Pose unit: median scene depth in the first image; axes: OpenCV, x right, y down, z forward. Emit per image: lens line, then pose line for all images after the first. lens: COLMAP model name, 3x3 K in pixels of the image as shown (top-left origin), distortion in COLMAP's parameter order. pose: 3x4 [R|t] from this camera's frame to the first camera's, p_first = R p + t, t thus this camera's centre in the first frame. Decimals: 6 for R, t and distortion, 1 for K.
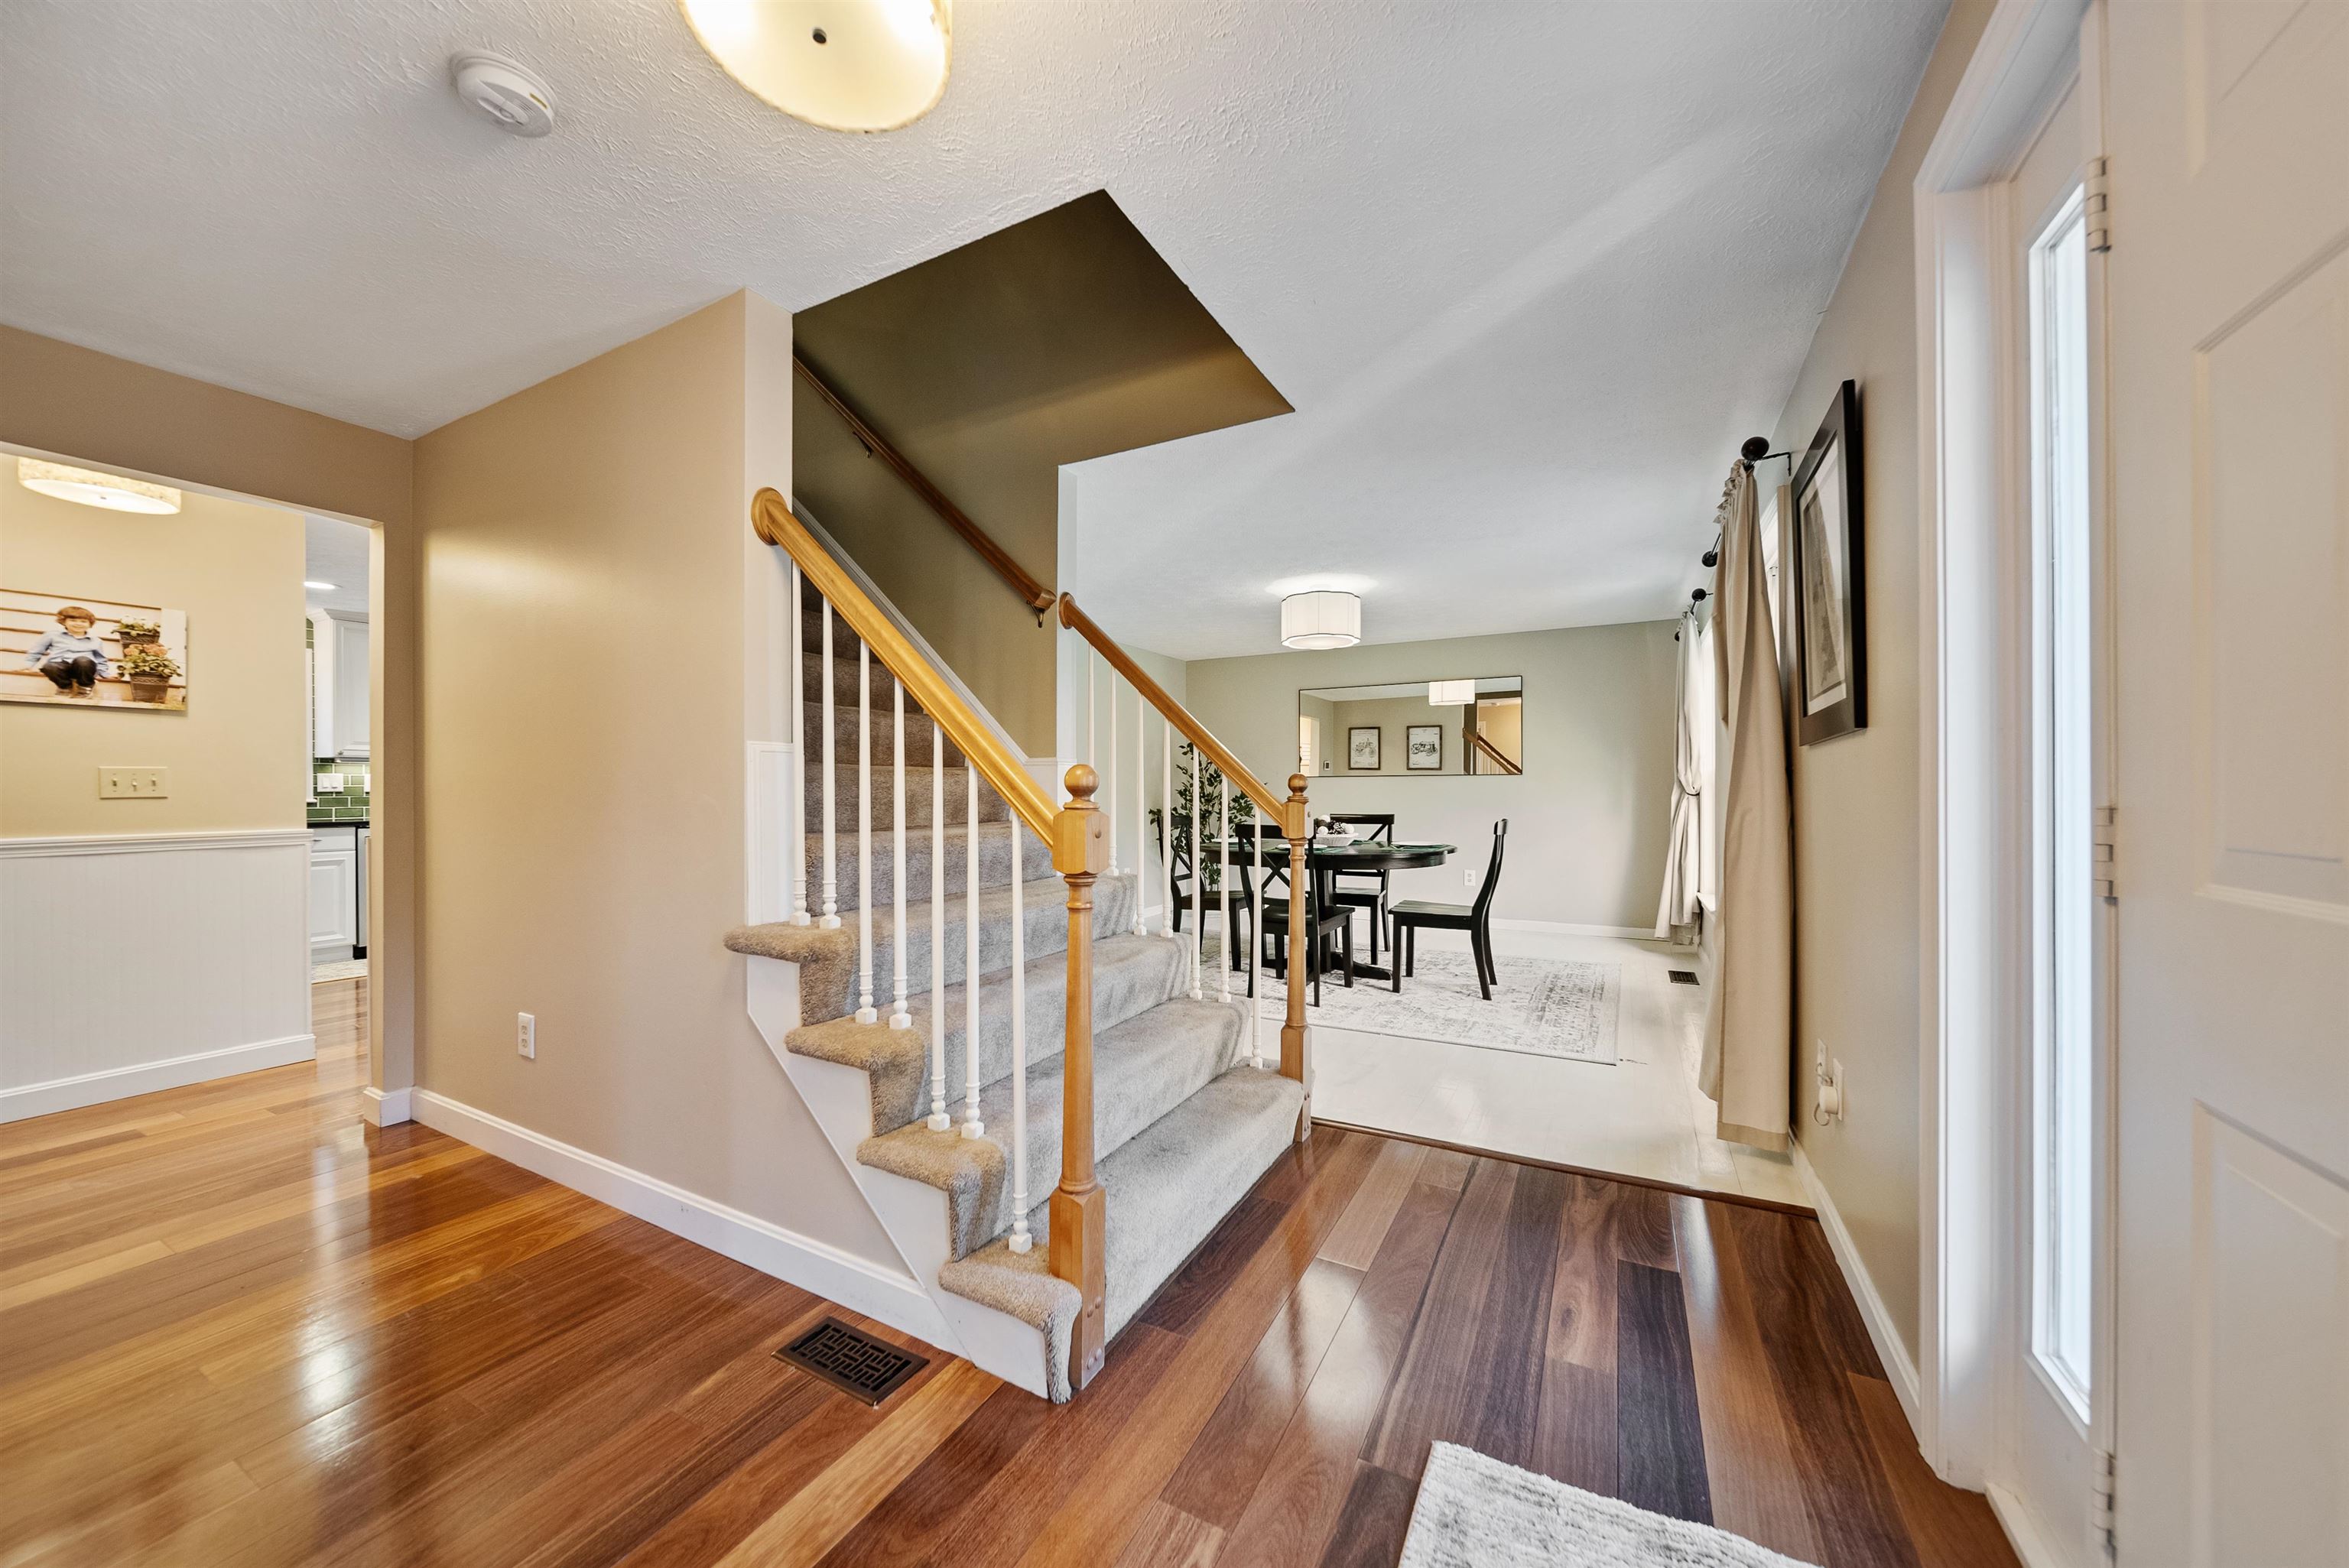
lens RADIAL K [[841.3, 0, 1171.2], [0, 841.3, 765.7], [0, 0, 1]] dist [-0.006029, 0.000009]
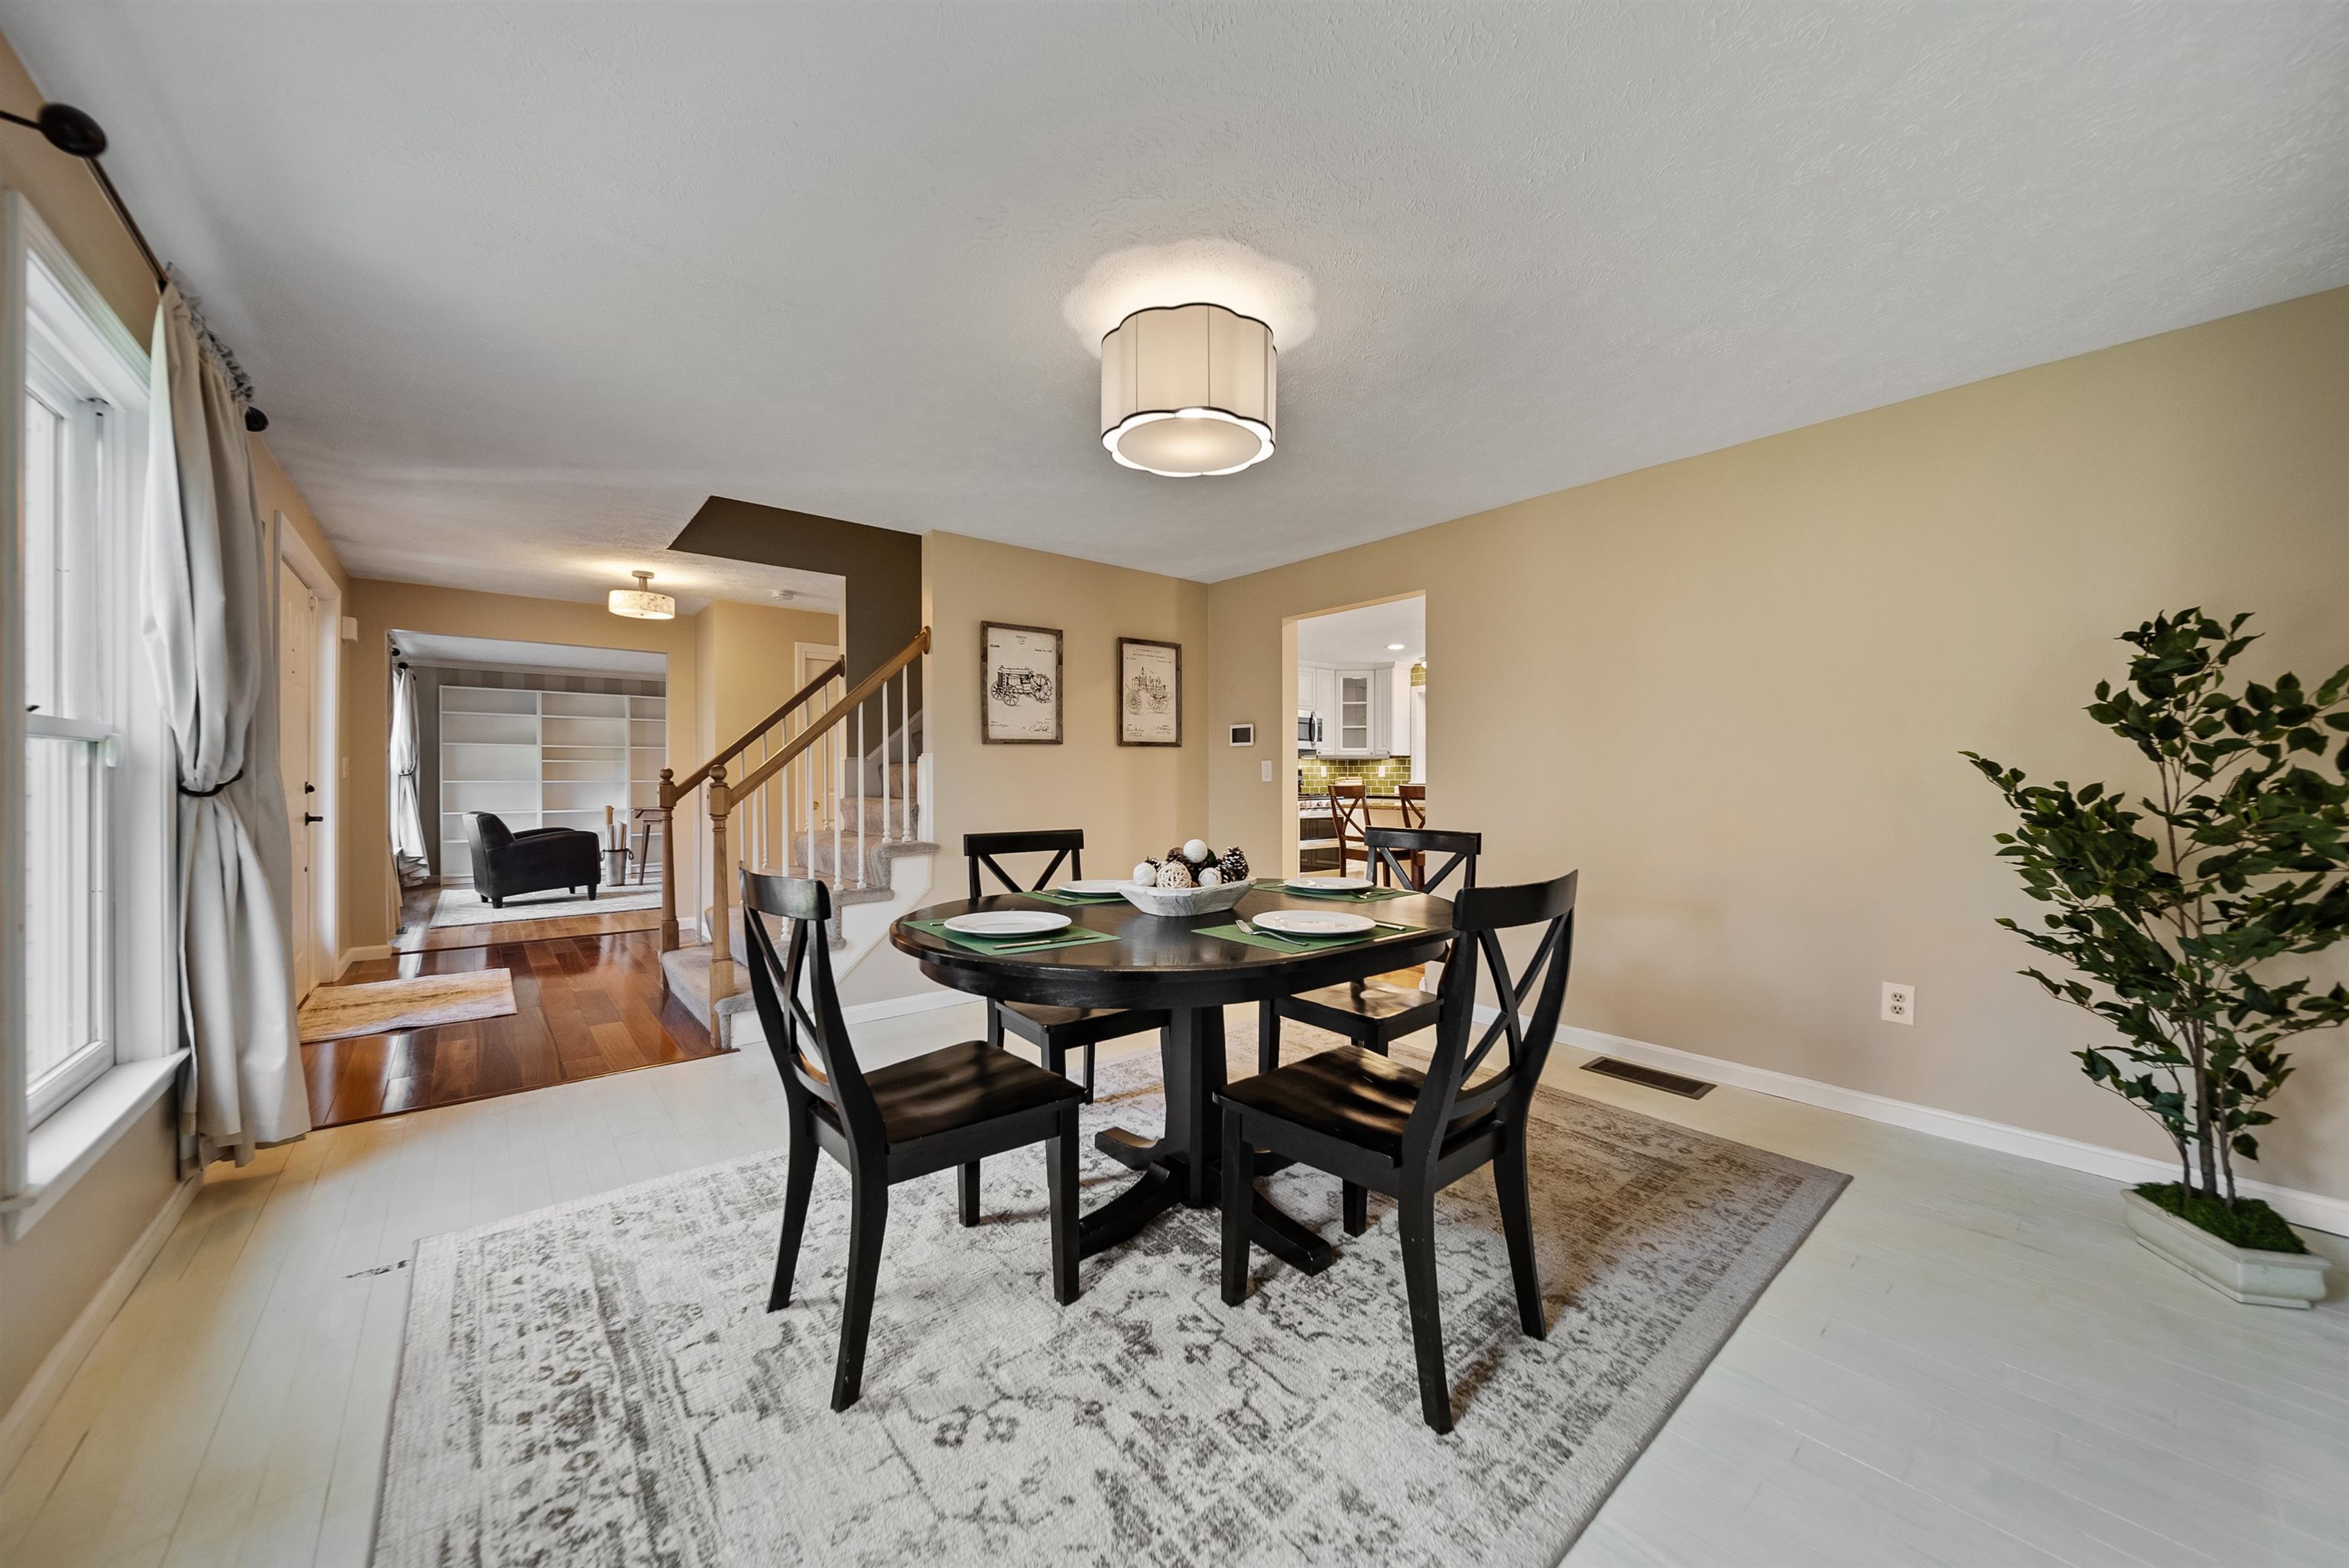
lens RADIAL K [[841.3, 0, 1171.2], [0, 841.3, 765.7], [0, 0, 1]] dist [-0.006029, 0.000009]
pose [[-0.377711, 0.006521, -0.925901, 0.728849], [0.019668, 0.999806, -0.000982, 0.025765], [0.925715, -0.018582, -0.377766, 1.440665]]
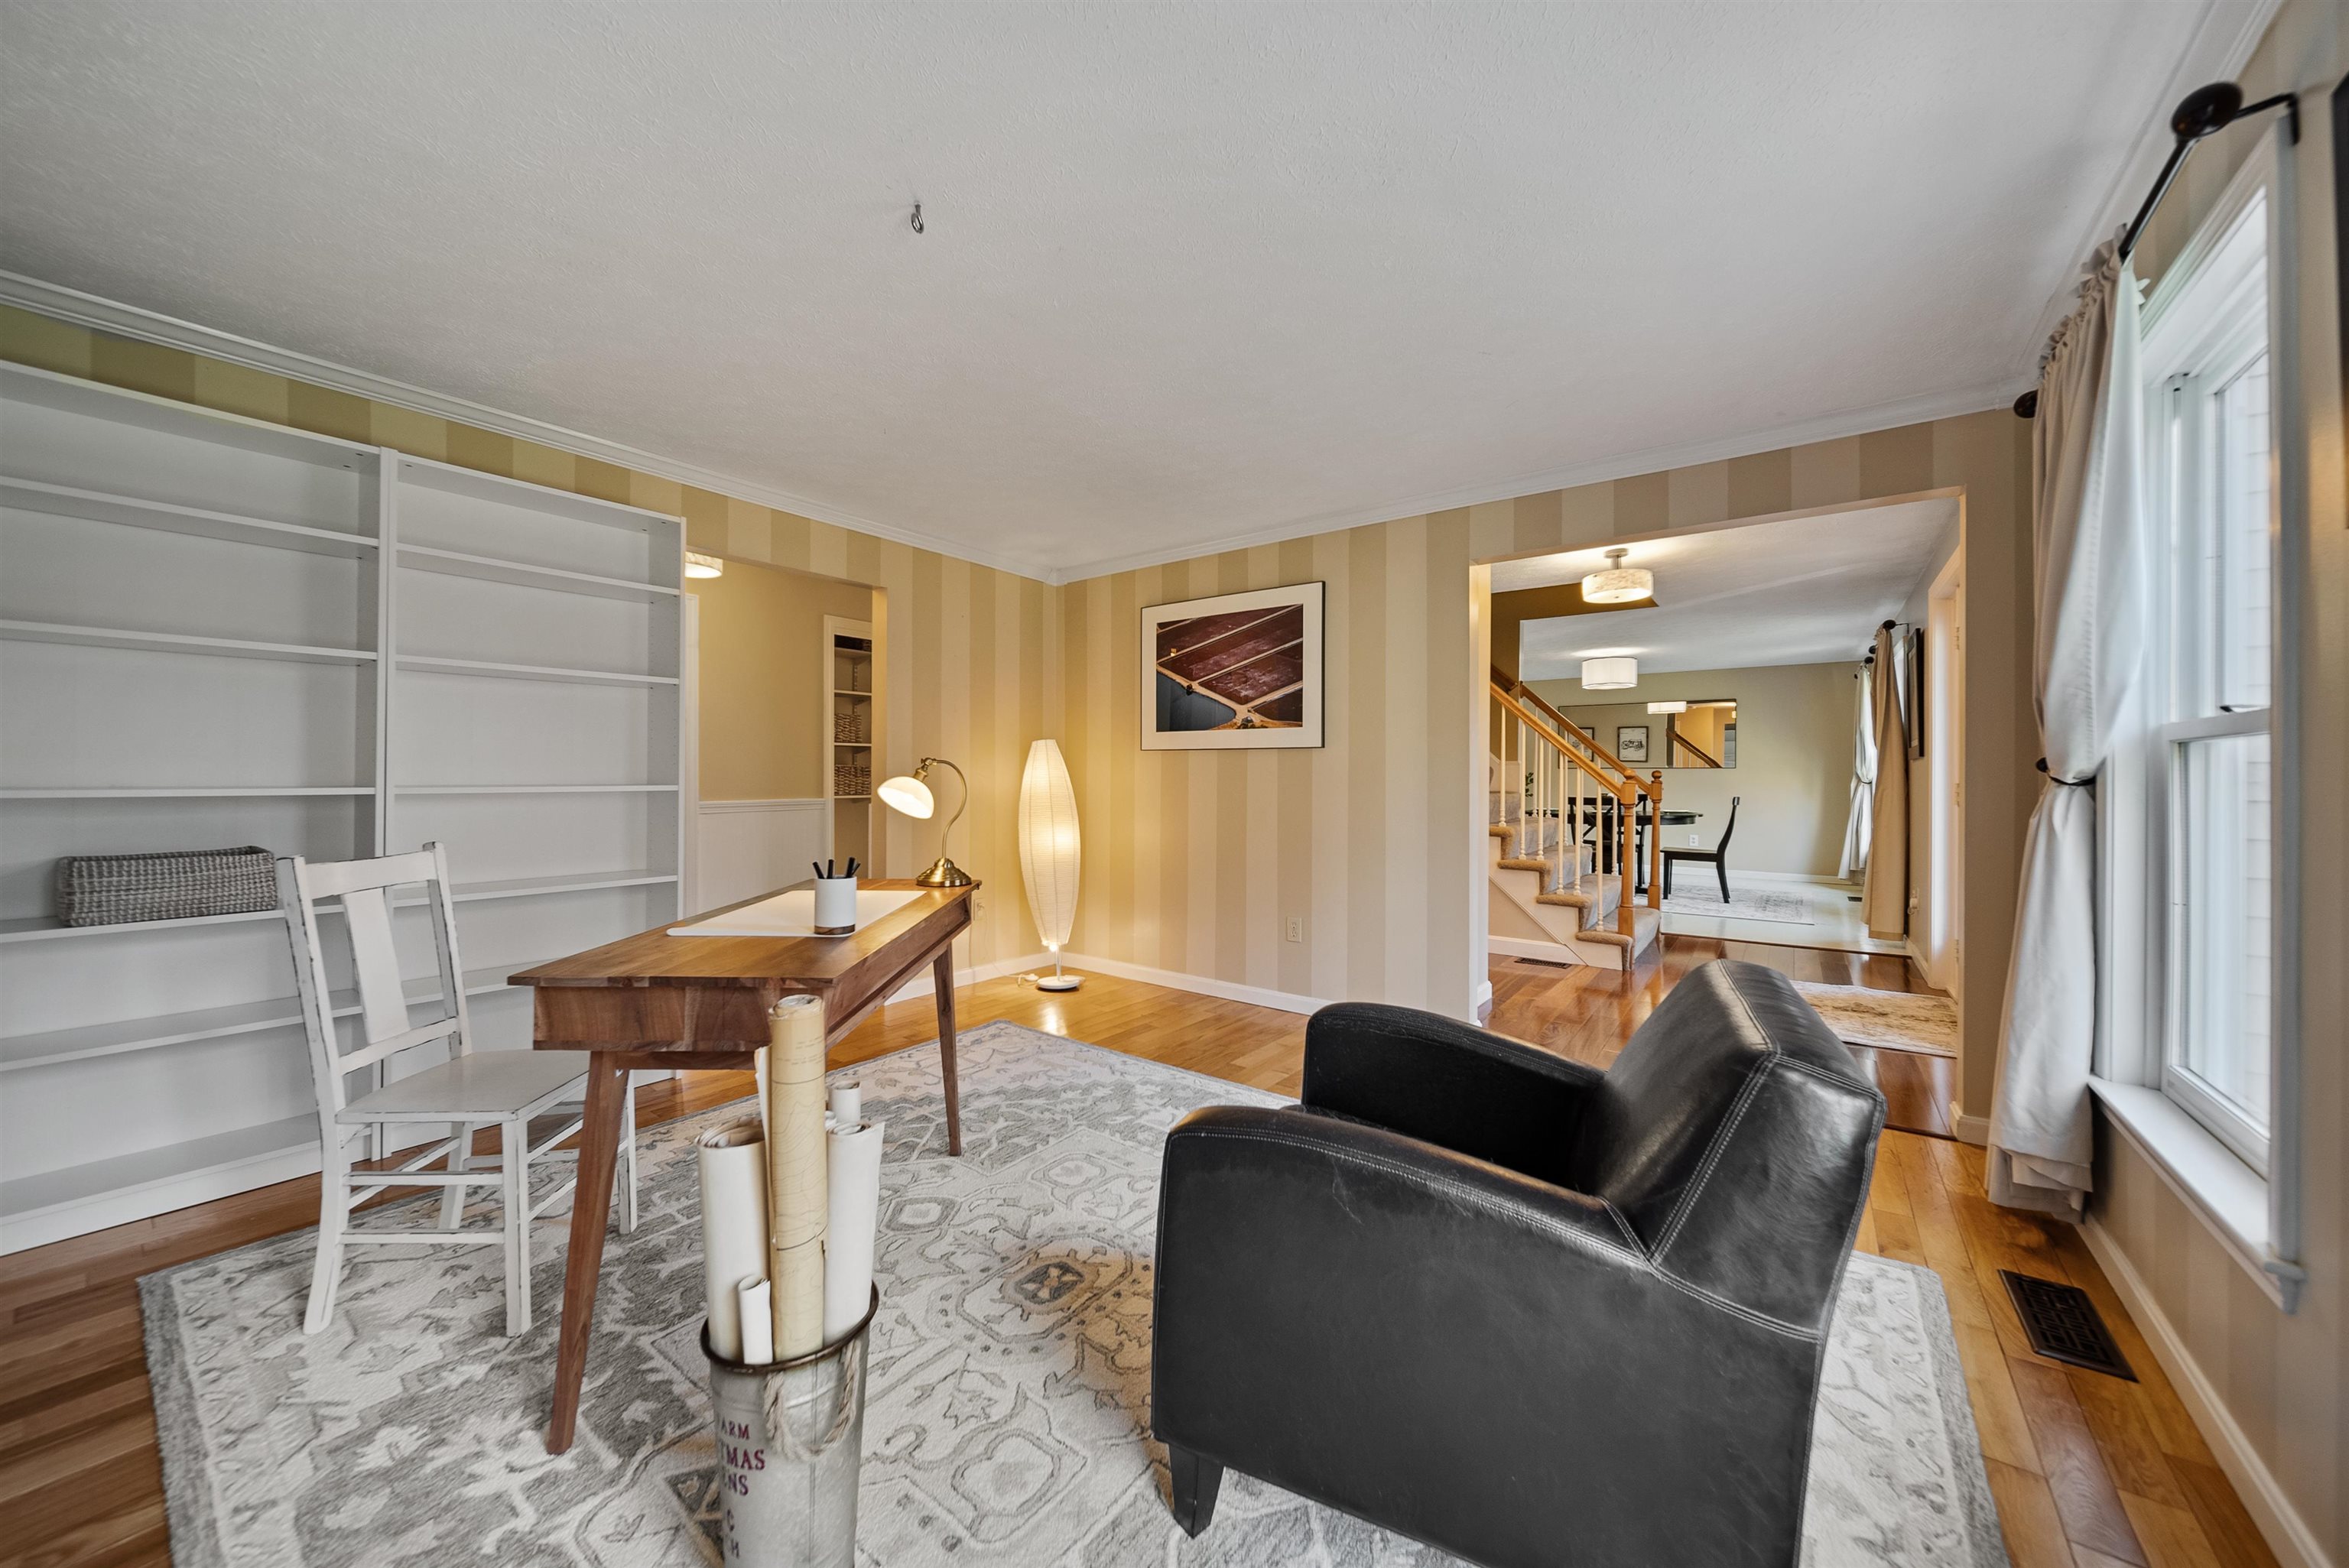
lens RADIAL K [[841.3, 0, 1171.2], [0, 841.3, 765.7], [0, 0, 1]] dist [-0.006029, 0.000009]
pose [[0.988241, 0.004599, -0.152833, -0.454632], [-0.002317, 0.999883, 0.015108, -0.018650], [0.152885, -0.014576, 0.988137, -0.804267]]
